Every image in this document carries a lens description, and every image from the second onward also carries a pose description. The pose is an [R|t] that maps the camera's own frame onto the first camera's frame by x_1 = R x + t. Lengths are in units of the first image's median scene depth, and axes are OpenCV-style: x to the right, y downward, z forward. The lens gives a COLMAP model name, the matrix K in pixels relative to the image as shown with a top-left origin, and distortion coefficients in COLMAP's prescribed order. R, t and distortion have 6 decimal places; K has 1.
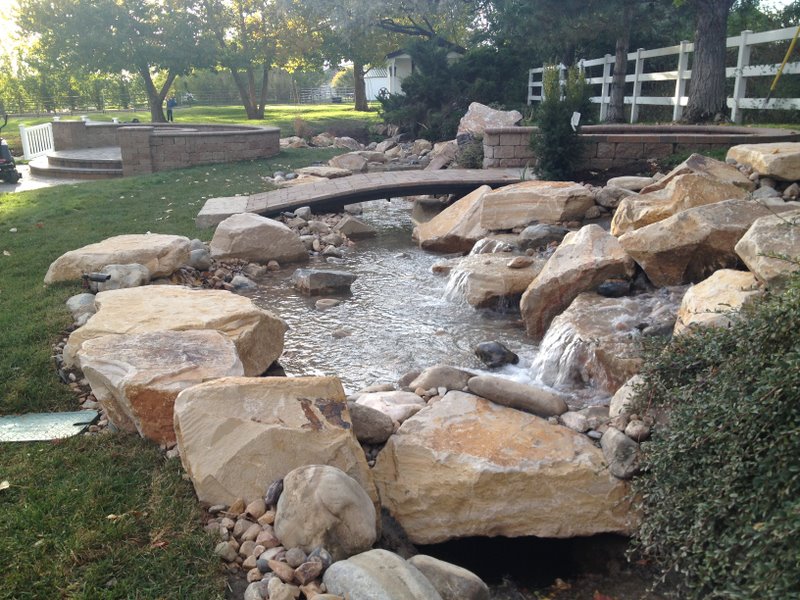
lens RADIAL K [[745.8, 0, 395.8], [0, 745.8, 293.0], [0, 0, 1]] dist [0.140116, -0.297092]
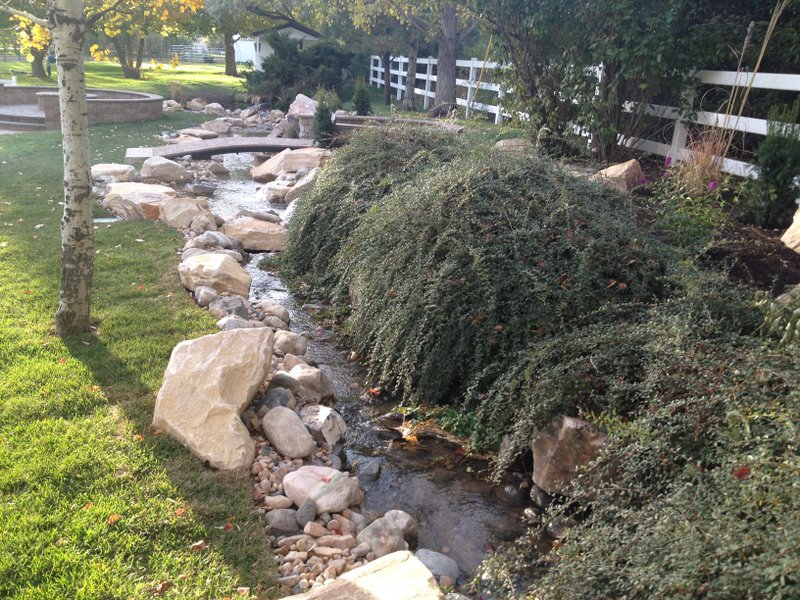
lens RADIAL K [[745.8, 0, 395.8], [0, 745.8, 293.0], [0, 0, 1]] dist [0.140116, -0.297092]
pose [[0.985918, 0.013789, 0.166660, 0.099261], [-0.021765, 0.998699, 0.046125, 0.167181], [-0.165807, -0.049102, 0.984935, -1.220978]]
